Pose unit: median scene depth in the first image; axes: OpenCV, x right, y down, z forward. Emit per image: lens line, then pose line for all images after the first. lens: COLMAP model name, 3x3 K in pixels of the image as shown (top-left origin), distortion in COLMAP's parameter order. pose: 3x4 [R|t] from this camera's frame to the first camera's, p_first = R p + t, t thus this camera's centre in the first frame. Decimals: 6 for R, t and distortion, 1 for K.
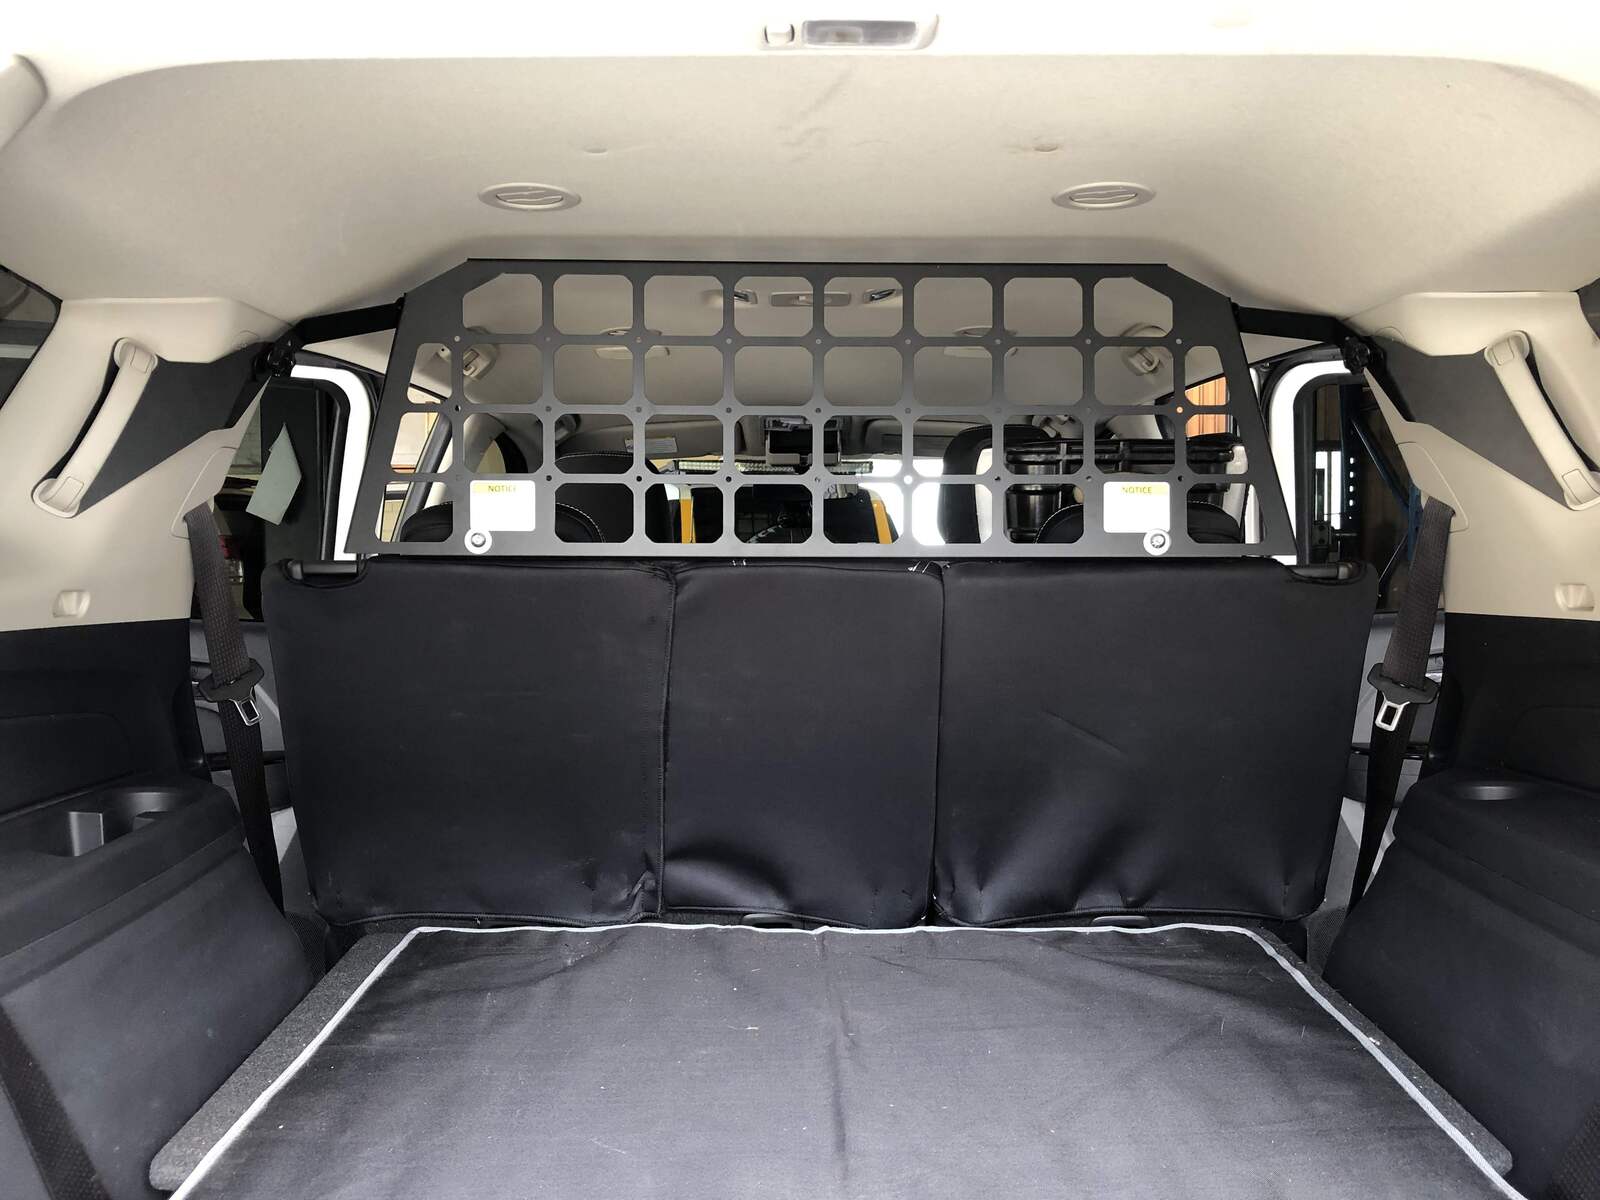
lens RADIAL K [[1335.0, 0, 800.9], [0, 1335.0, 598.4], [0, 0, 1]] dist [0.027493, 0.000071]
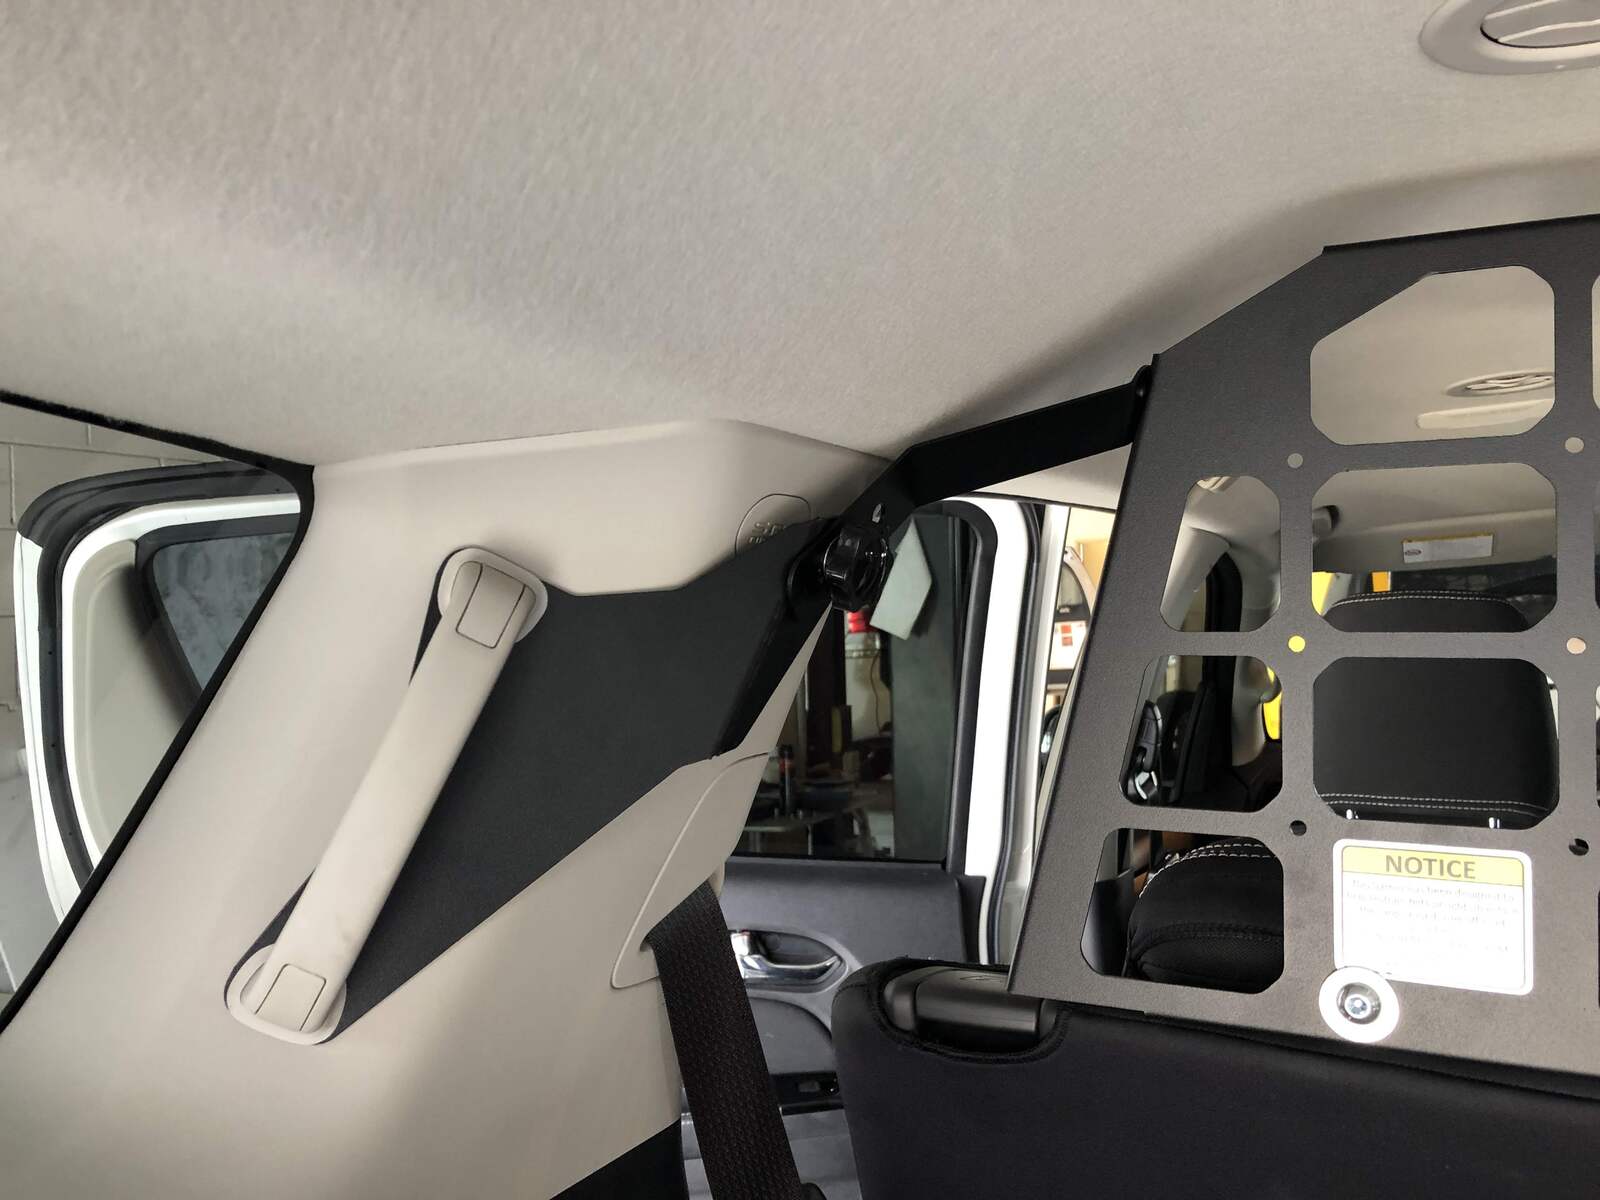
lens RADIAL K [[1335.0, 0, 800.9], [0, 1335.0, 598.4], [0, 0, 1]] dist [0.027493, 0.000071]
pose [[0.896822, -0.012539, -0.442214, -0.215428], [-0.002499, 0.999439, -0.033406, -0.142726], [0.442384, 0.031064, 0.896287, 0.602275]]
